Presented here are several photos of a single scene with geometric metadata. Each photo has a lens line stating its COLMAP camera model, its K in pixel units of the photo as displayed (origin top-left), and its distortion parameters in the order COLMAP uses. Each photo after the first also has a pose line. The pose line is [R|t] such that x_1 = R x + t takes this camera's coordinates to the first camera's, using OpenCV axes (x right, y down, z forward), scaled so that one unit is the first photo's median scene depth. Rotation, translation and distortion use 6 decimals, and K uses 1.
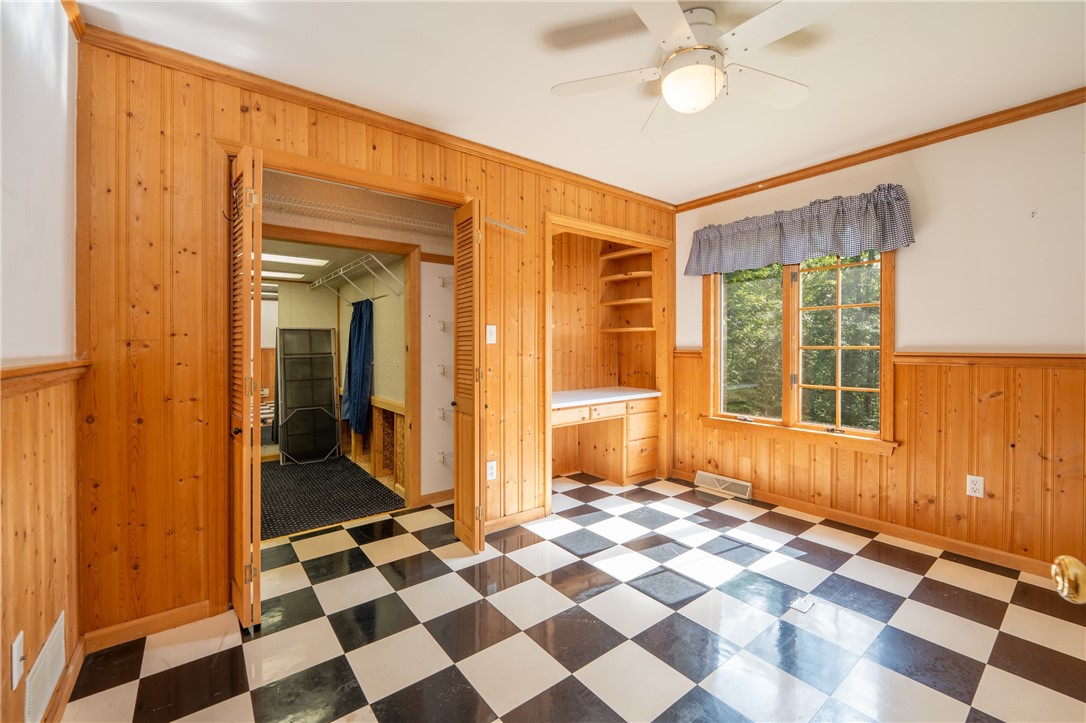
lens RADIAL K [[445.1, 0, 545.1], [0, 445.1, 353.6], [0, 0, 1]] dist [-0.009838, 0.000054]
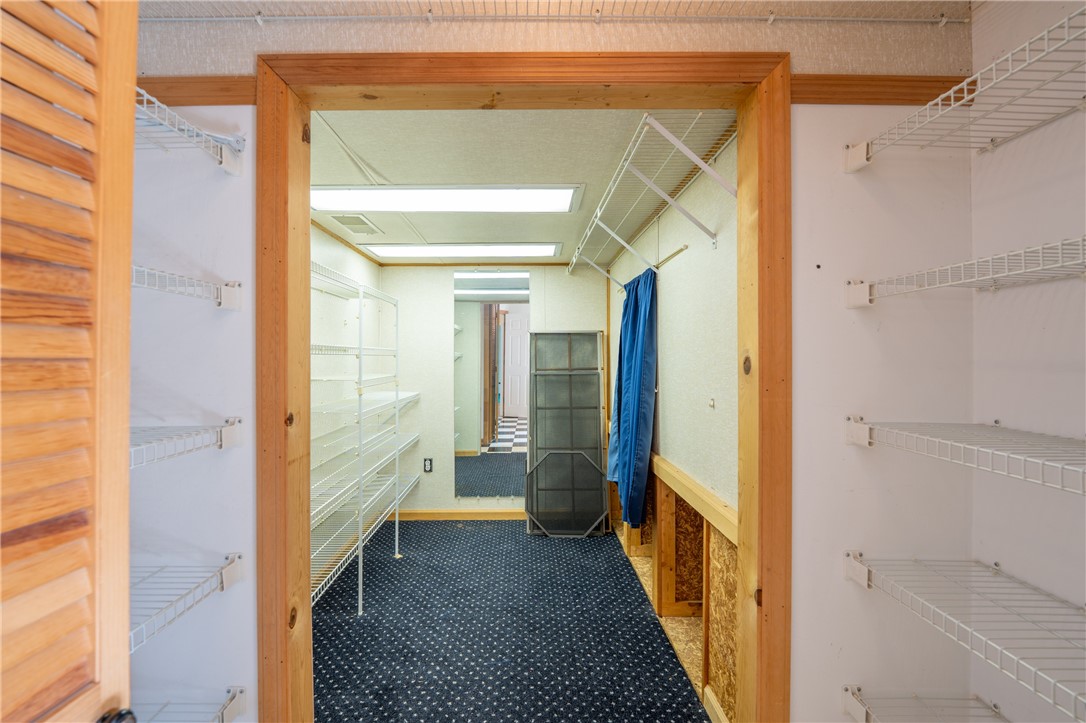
lens RADIAL K [[445.1, 0, 545.1], [0, 445.1, 353.6], [0, 0, 1]] dist [-0.009838, 0.000054]
pose [[0.810067, -0.005939, -0.586307, -0.173223], [-0.007117, 0.999775, -0.019960, -0.009397], [0.586294, 0.020341, 0.809843, 0.461421]]
